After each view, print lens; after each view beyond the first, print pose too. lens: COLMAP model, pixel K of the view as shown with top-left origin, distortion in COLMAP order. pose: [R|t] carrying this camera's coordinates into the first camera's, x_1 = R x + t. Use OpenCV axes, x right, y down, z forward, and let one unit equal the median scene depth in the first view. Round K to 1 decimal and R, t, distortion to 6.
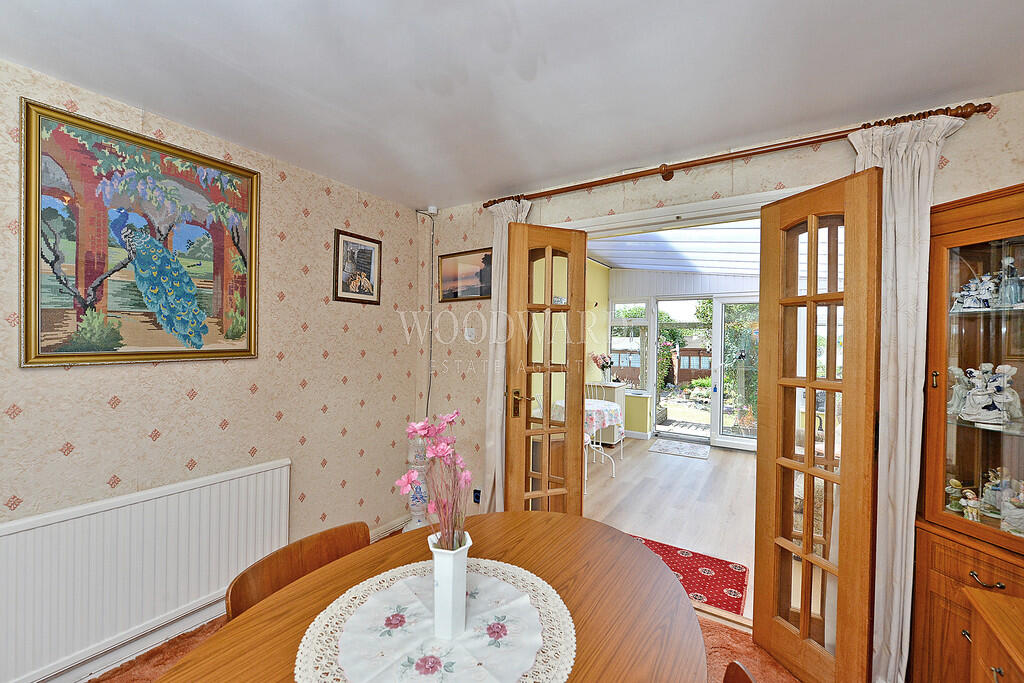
lens RADIAL K [[416.8, 0, 514.2], [0, 416.8, 338.8], [0, 0, 1]] dist [-0.007315, -0.000193]
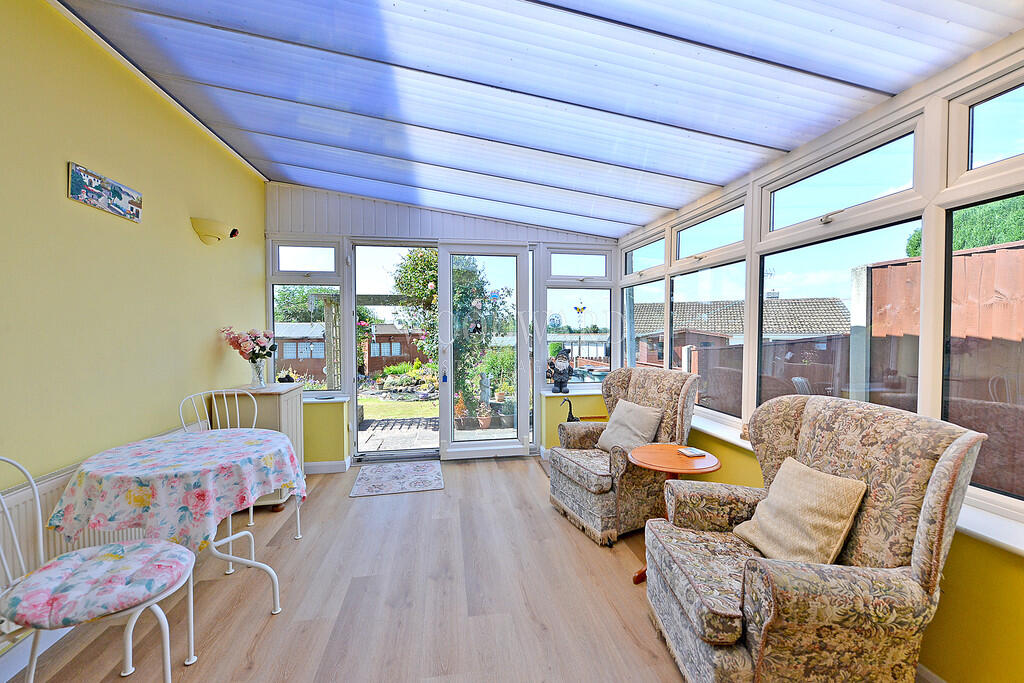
lens RADIAL K [[416.8, 0, 514.2], [0, 416.8, 338.8], [0, 0, 1]] dist [-0.007315, -0.000193]
pose [[0.747555, -0.033697, 0.663344, 0.105150], [0.017629, 0.999367, 0.030899, 0.033678], [-0.663965, -0.011405, 0.747676, 0.374716]]
